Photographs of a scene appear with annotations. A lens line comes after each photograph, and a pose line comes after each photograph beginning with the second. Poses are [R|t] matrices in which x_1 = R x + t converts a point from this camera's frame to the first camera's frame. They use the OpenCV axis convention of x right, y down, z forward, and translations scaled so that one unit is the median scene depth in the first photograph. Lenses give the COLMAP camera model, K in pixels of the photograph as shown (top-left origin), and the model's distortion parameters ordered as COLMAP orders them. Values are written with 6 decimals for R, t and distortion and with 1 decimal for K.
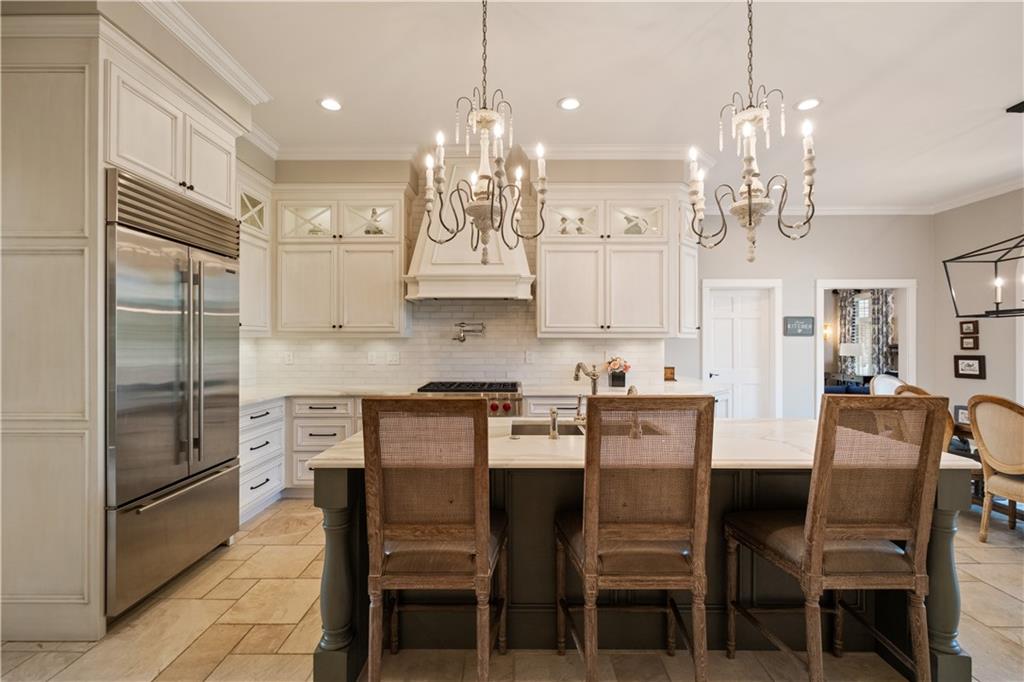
lens RADIAL K [[446.8, 0, 517.3], [0, 446.8, 340.9], [0, 0, 1]] dist [-0.019810, -0.000116]
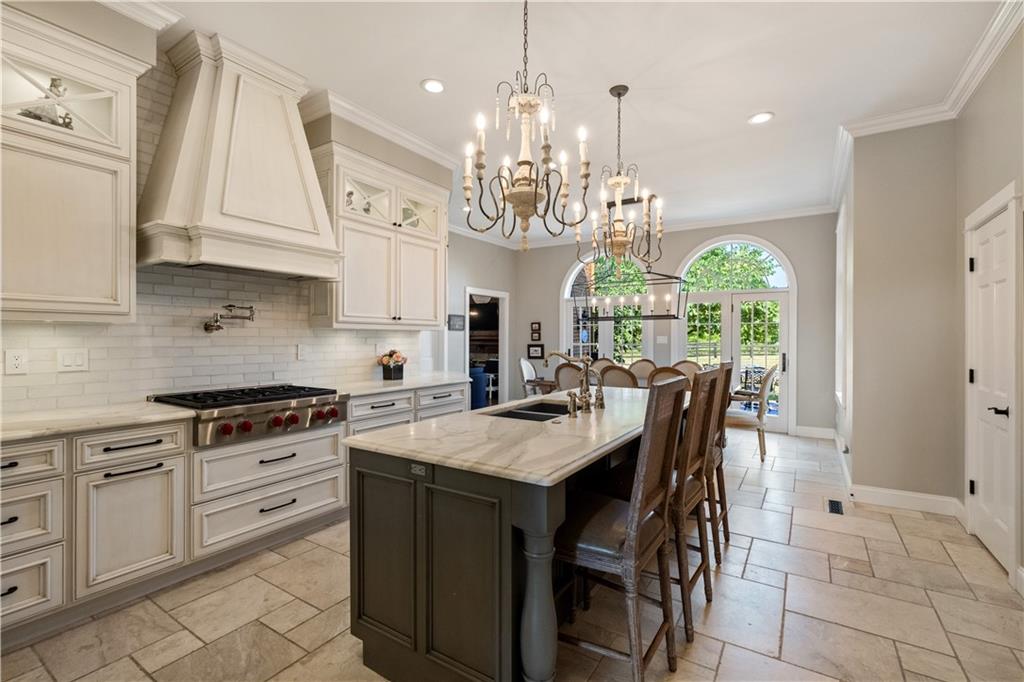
lens RADIAL K [[446.8, 0, 516.8], [0, 446.8, 340.3], [0, 0, 1]] dist [-0.019810, -0.000116]
pose [[0.537205, -0.004280, 0.843441, -0.440932], [-0.006558, 0.999936, 0.009251, 0.005131], [-0.843426, -0.010501, 0.537142, 0.240756]]
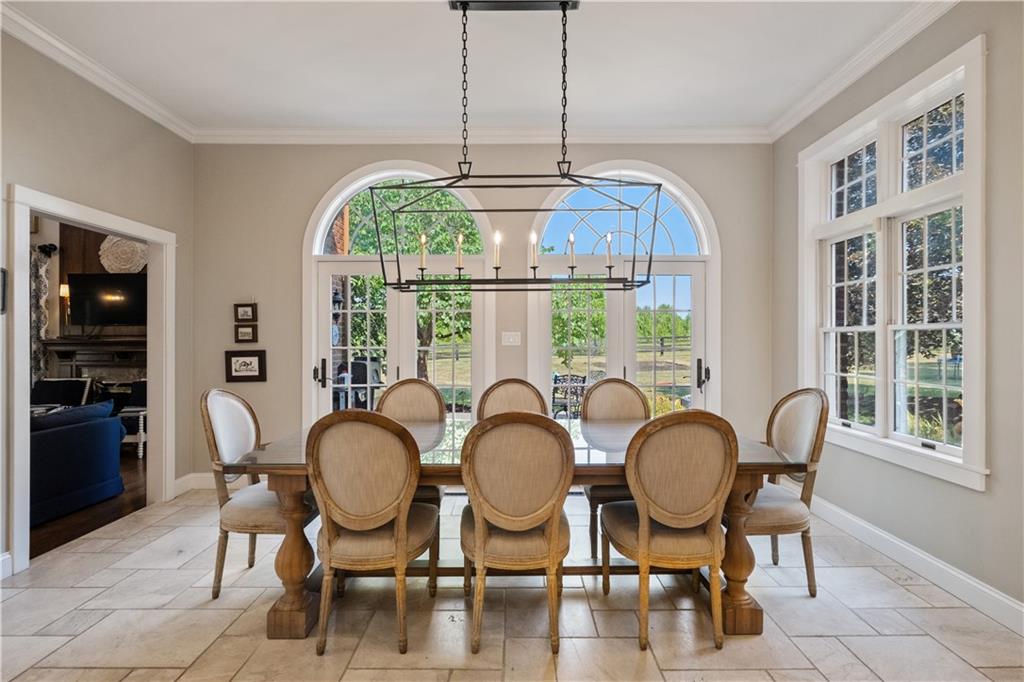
lens RADIAL K [[485.7, 0, 501.3], [0, 485.7, 340.4], [0, 0, 1]] dist [-0.001054, 0.000055]
pose [[0.017278, -0.000554, 0.999851, 0.280049], [-0.002812, 0.999996, 0.000602, 0.017996], [-0.999847, -0.002822, 0.017276, 0.687967]]
